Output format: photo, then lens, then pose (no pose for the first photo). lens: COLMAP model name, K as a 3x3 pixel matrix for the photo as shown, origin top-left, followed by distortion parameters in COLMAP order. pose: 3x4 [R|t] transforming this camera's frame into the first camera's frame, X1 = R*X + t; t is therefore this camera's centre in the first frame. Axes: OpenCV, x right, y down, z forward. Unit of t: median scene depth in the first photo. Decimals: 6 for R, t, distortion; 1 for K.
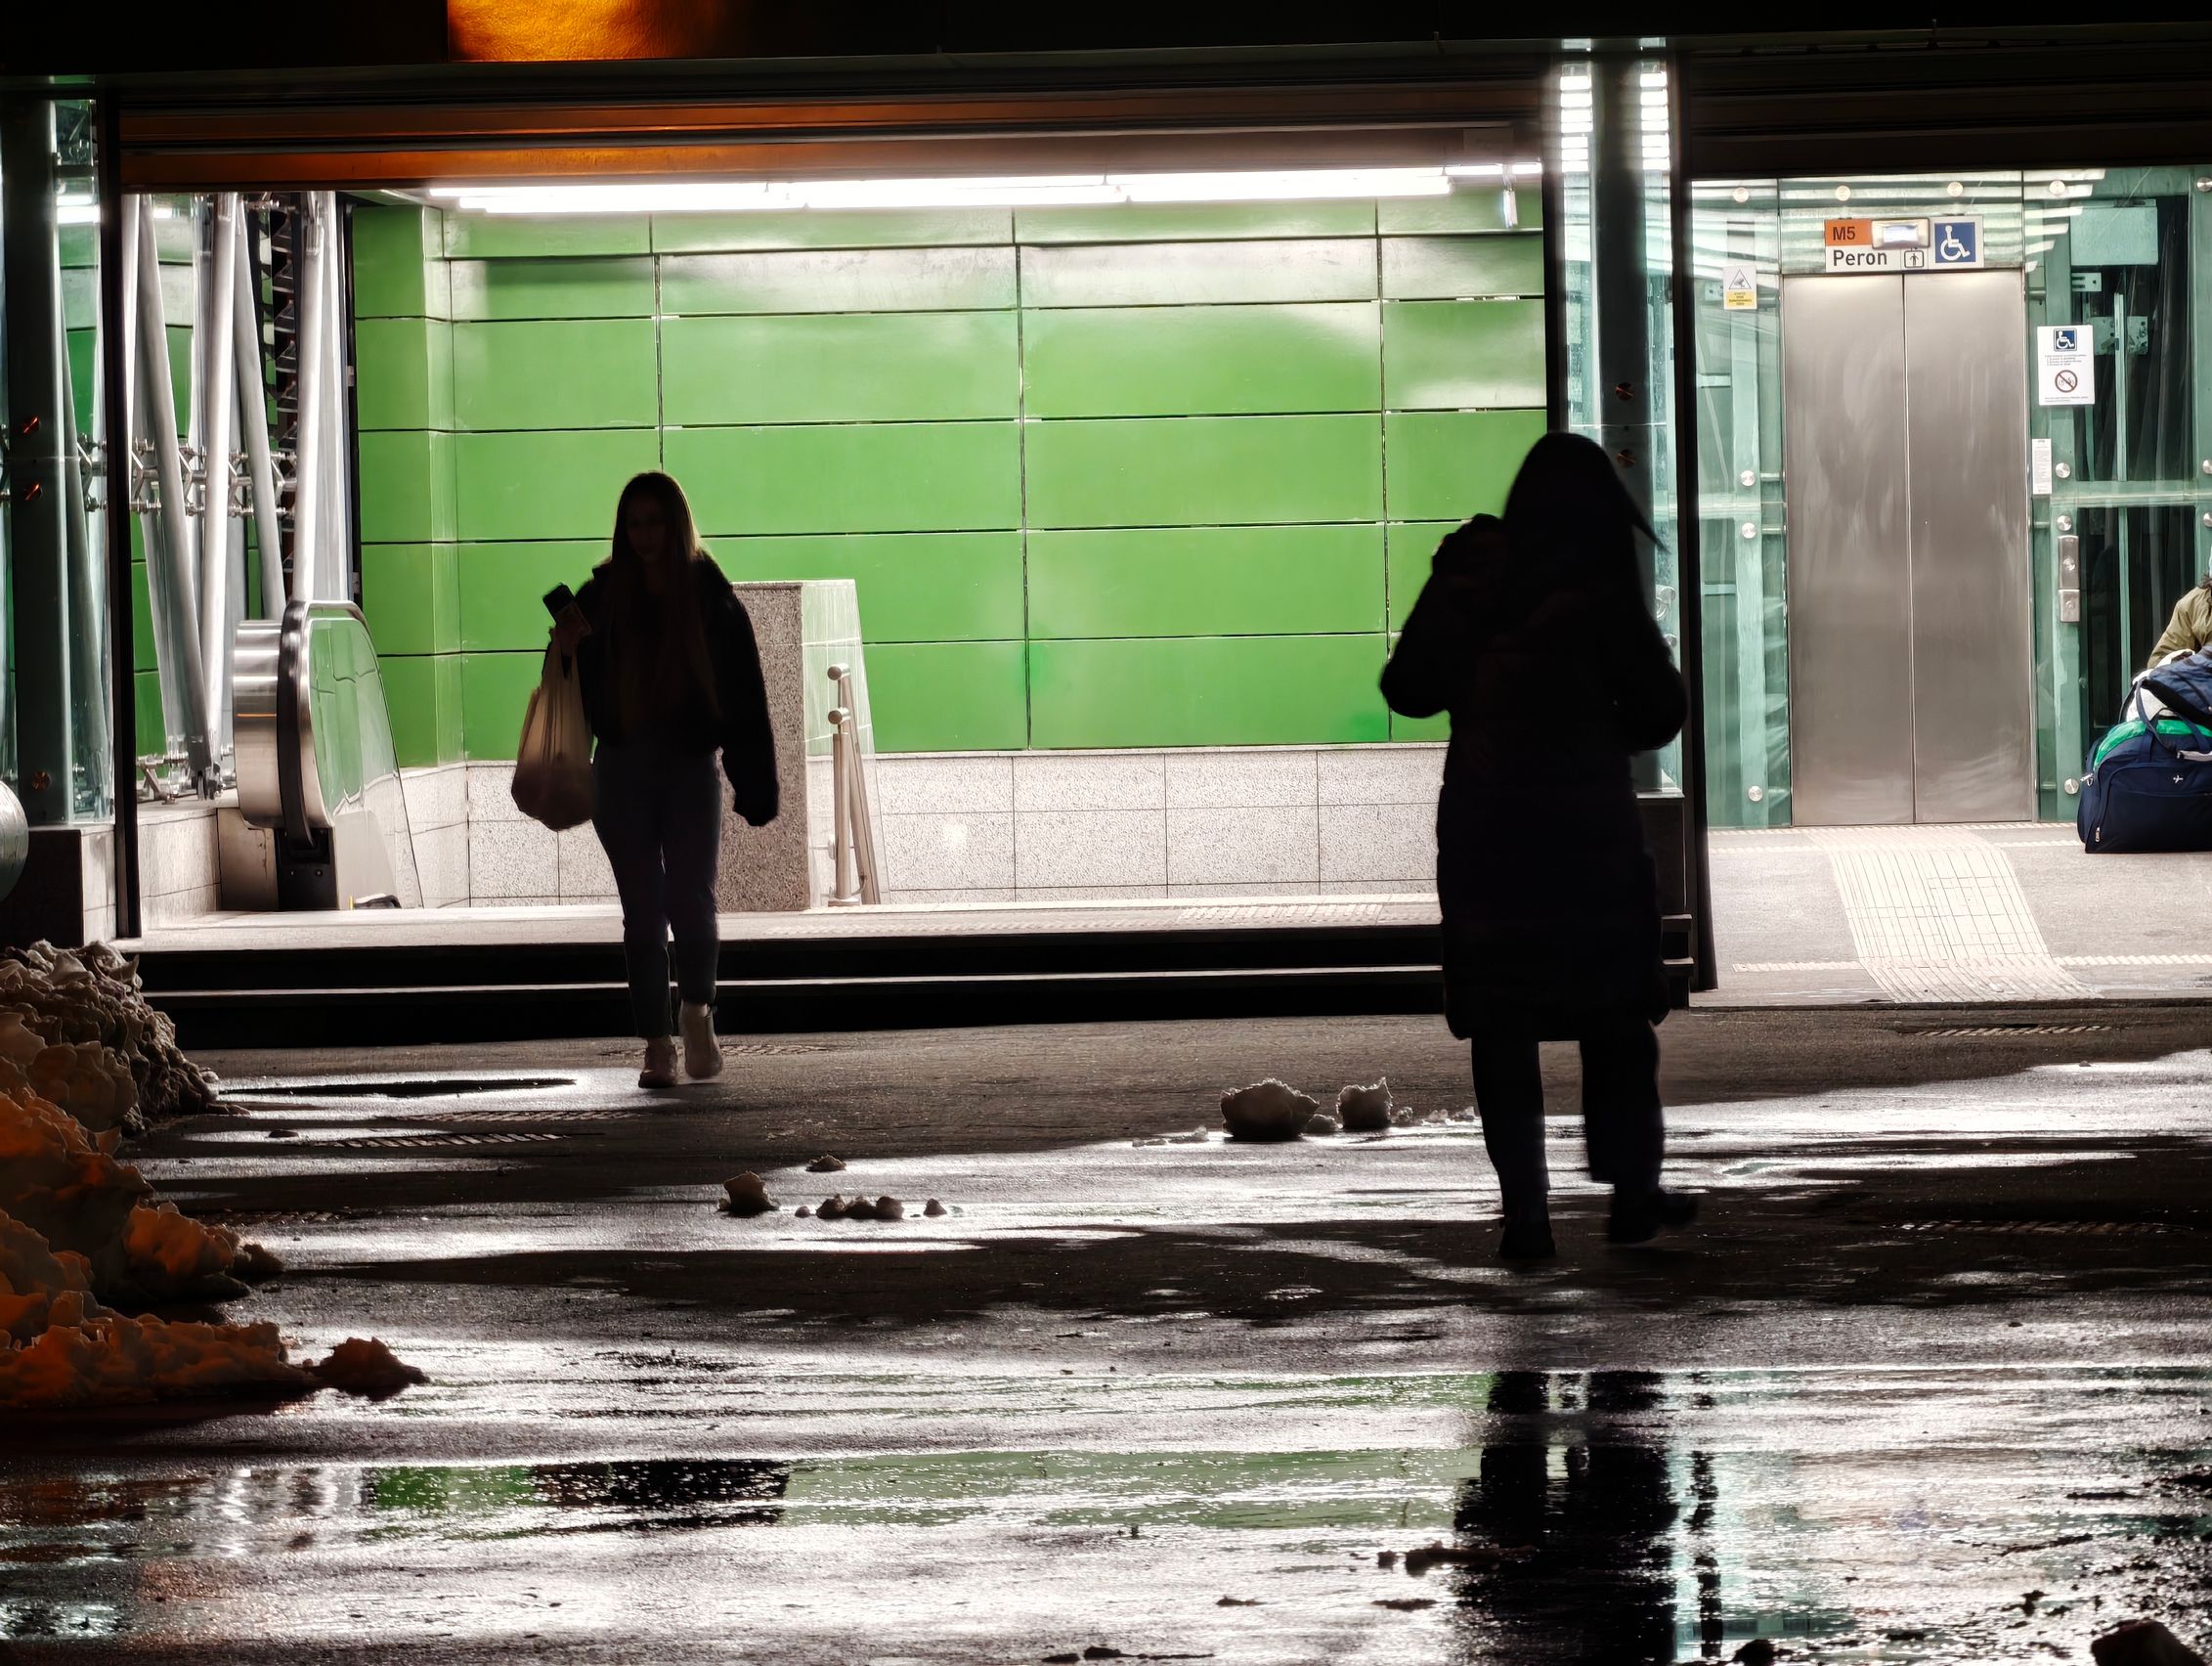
lens RADIAL K [[12470.1, 0, 1106.0], [0, 12470.1, 833.0], [0, 0, 1]] dist [-0.364552, -15.611299]
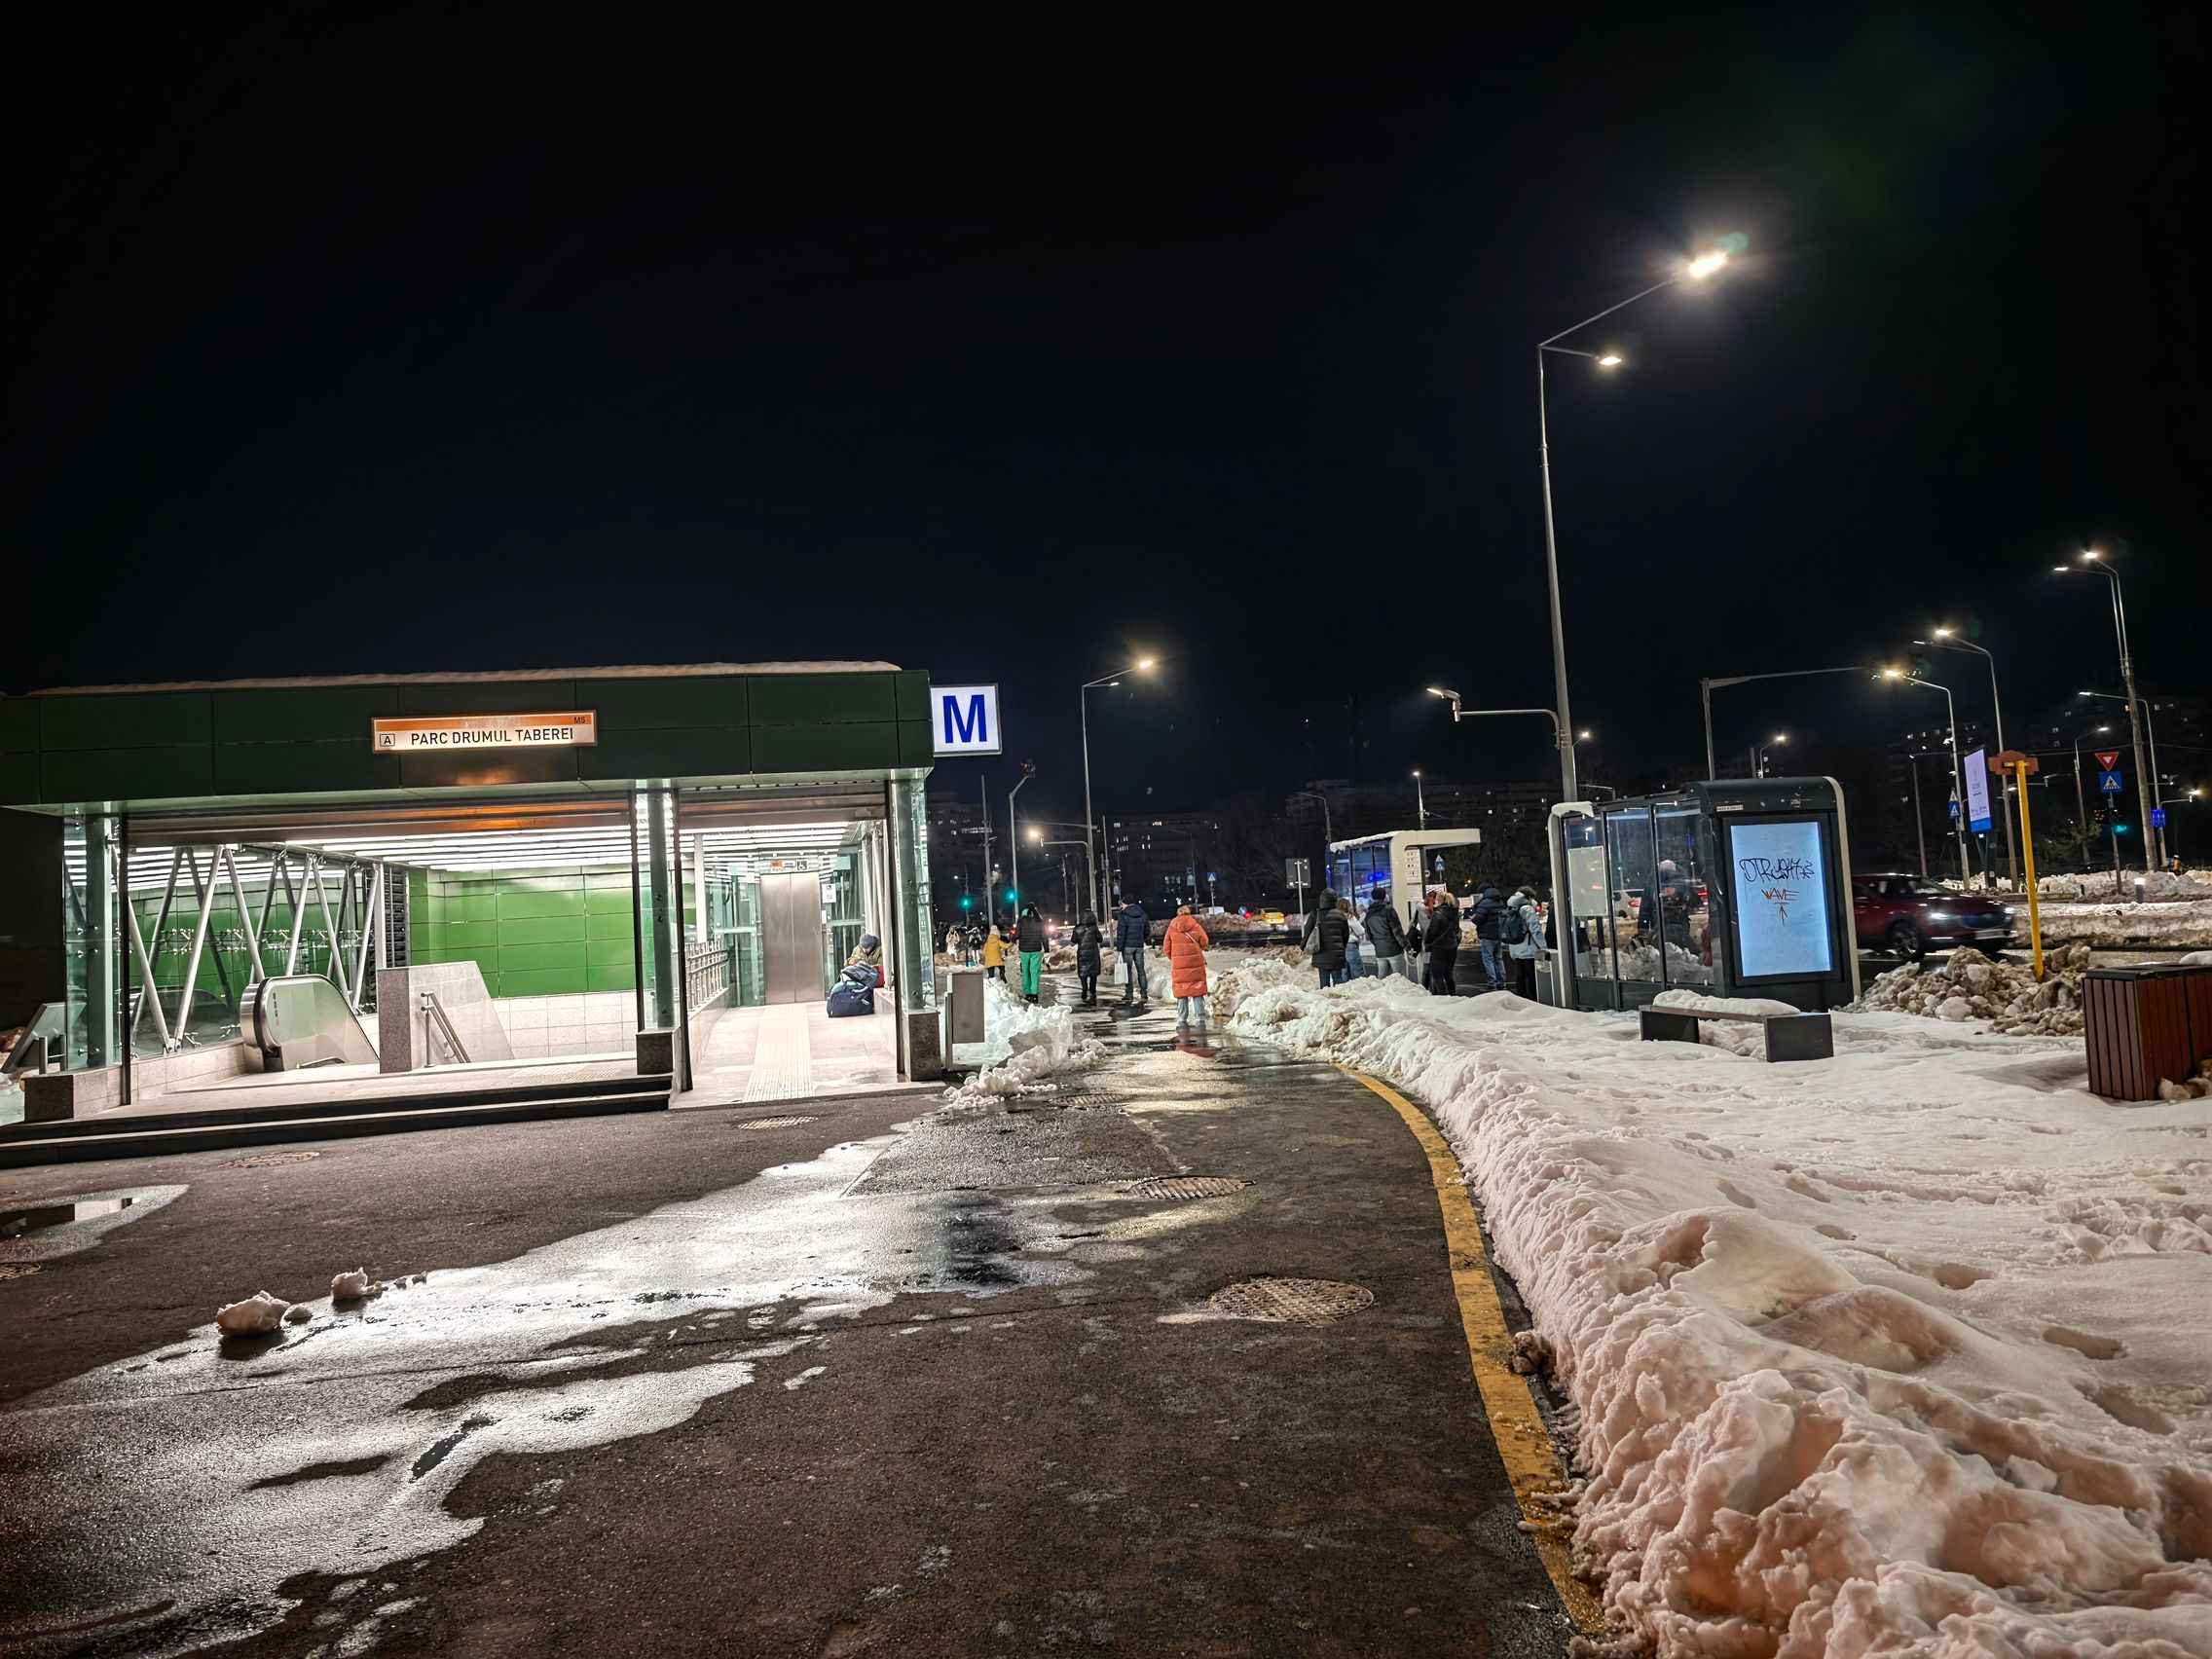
lens RADIAL K [[1493.1, 0, 1106.0], [0, 1493.1, 829.5], [0, 0, 1]] dist [0.003953, -0.000101]
pose [[0.970401, -0.022840, 0.240416, 0.052521], [0.043609, 0.995725, -0.081424, -0.015015], [-0.237529, 0.089498, 0.967249, 0.536202]]
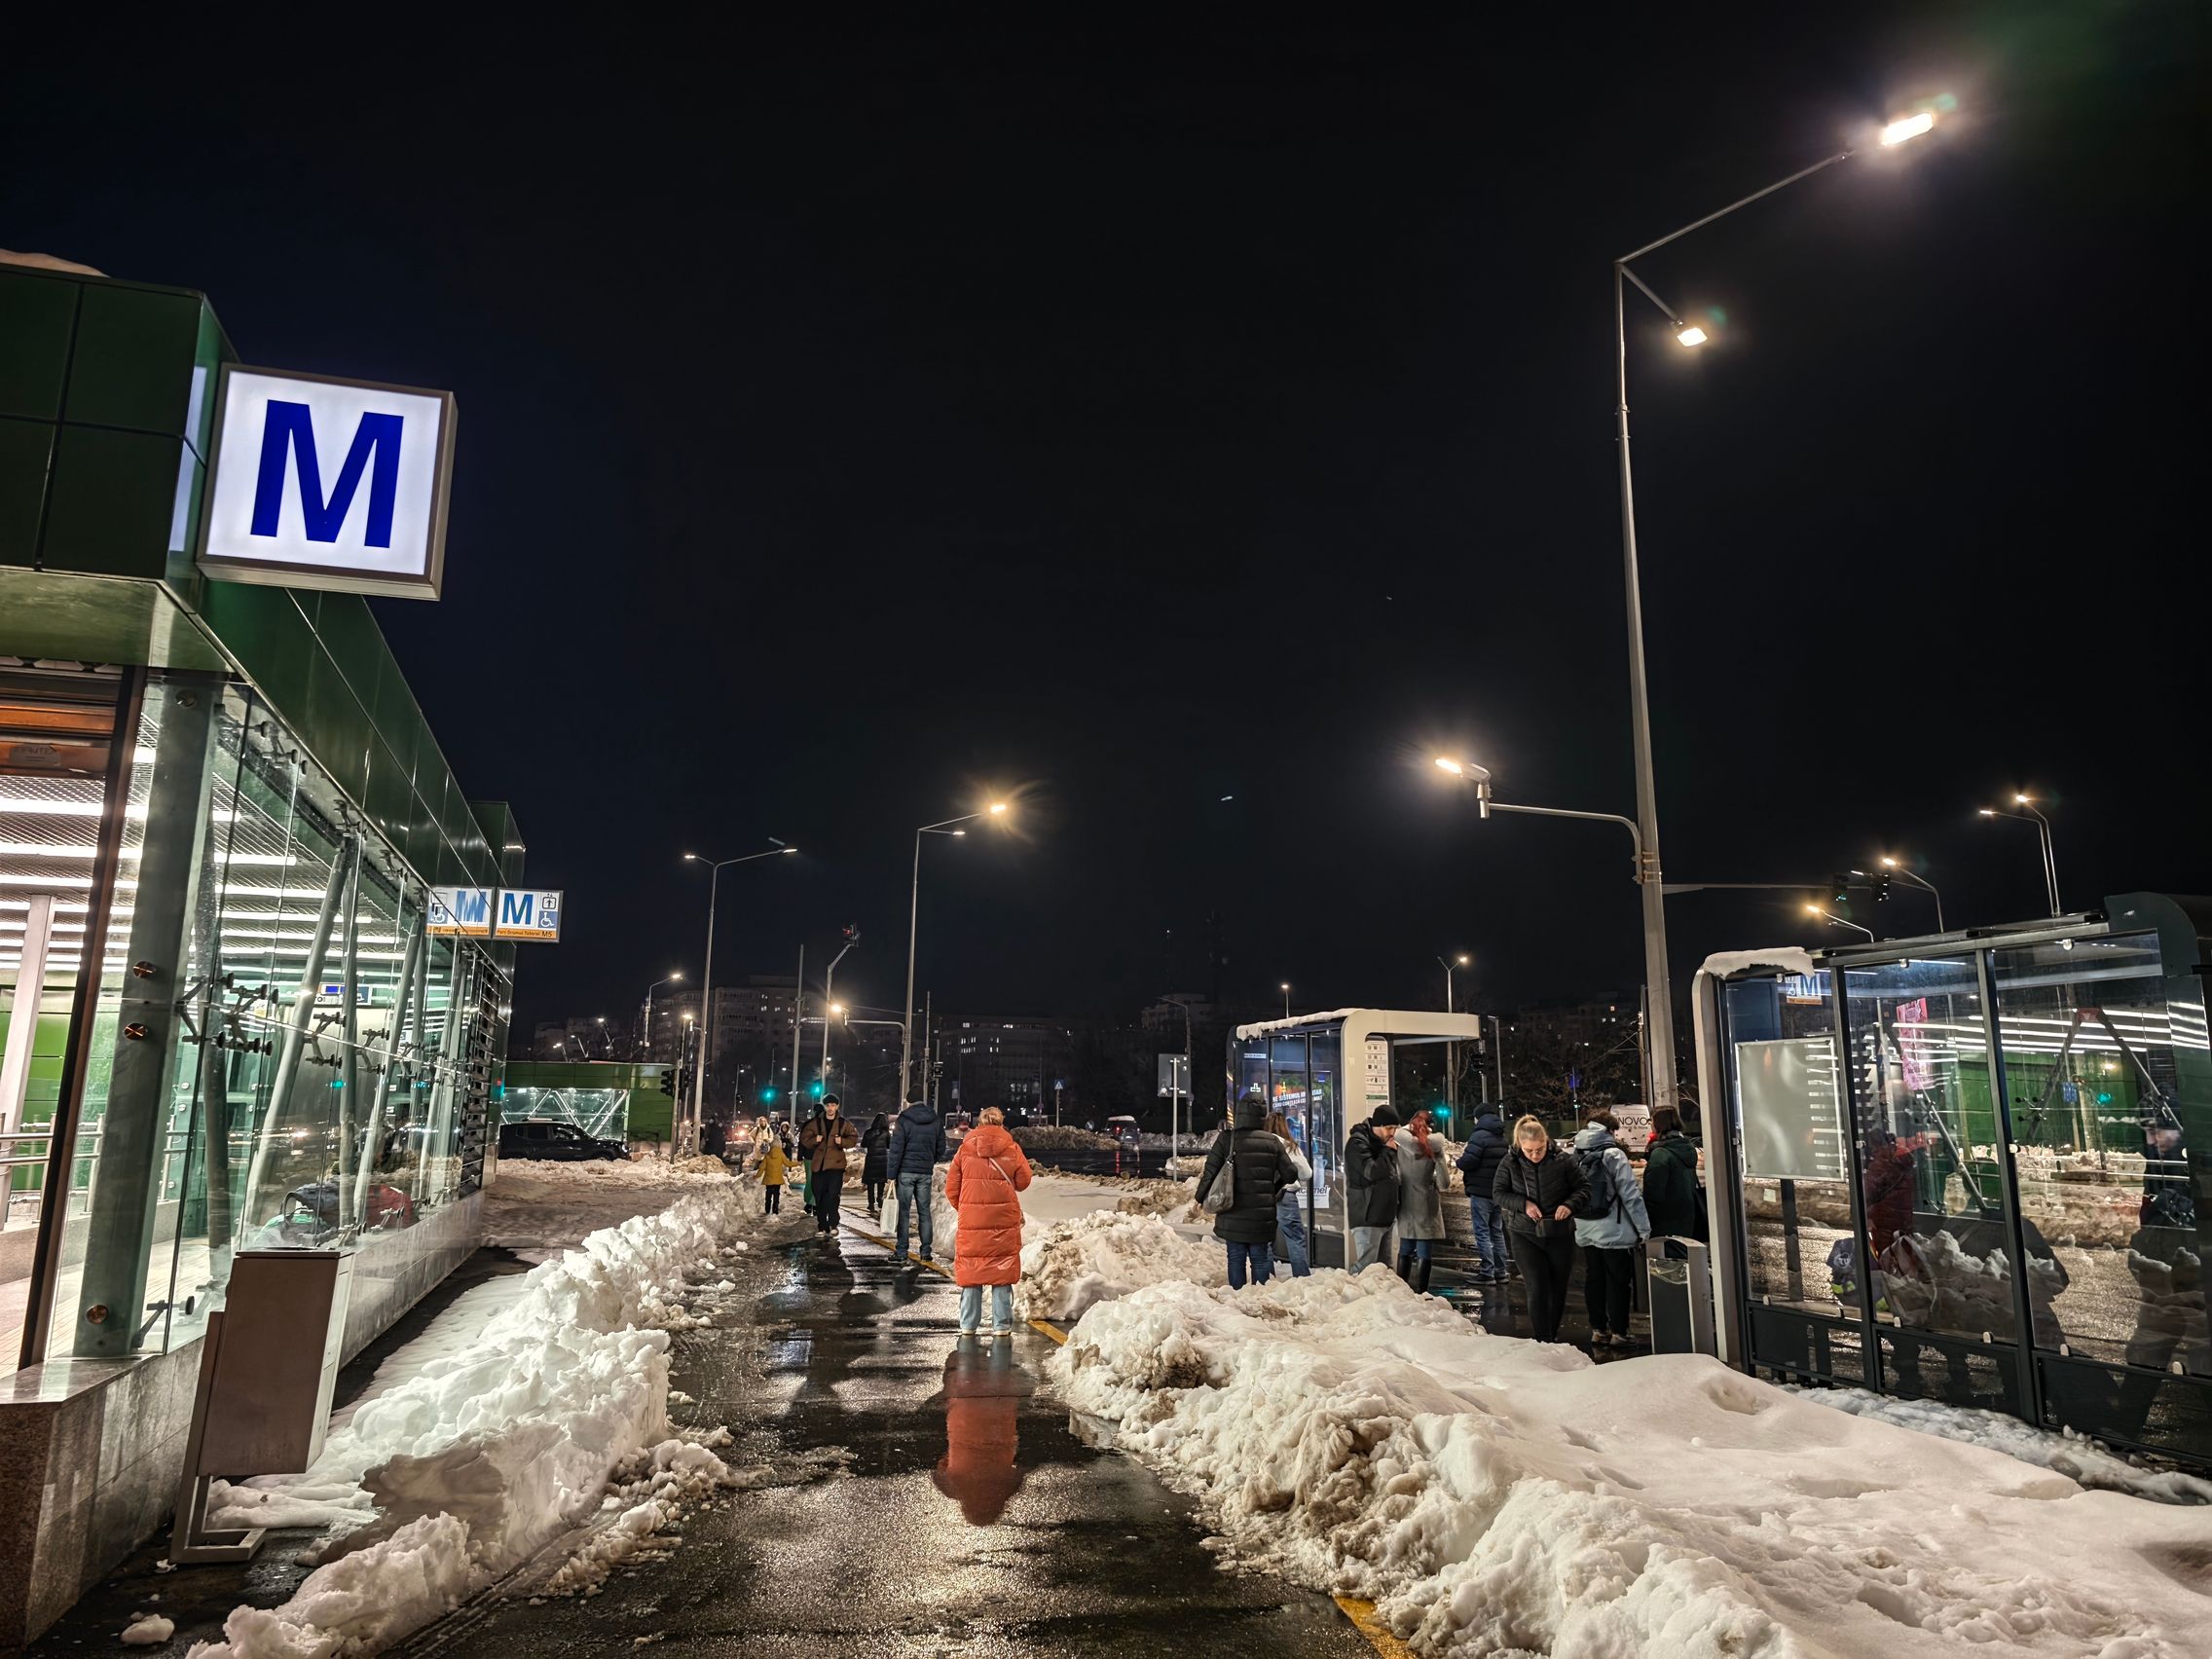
lens RADIAL K [[1494.3, 0, 1107.7], [0, 1494.3, 783.2], [0, 0, 1]] dist [0.006960, -0.000037]
pose [[0.940839, 0.102456, 0.322993, 0.121397], [-0.021136, 0.969081, -0.245835, -0.019468], [-0.338194, 0.224464, 0.913915, 0.740879]]
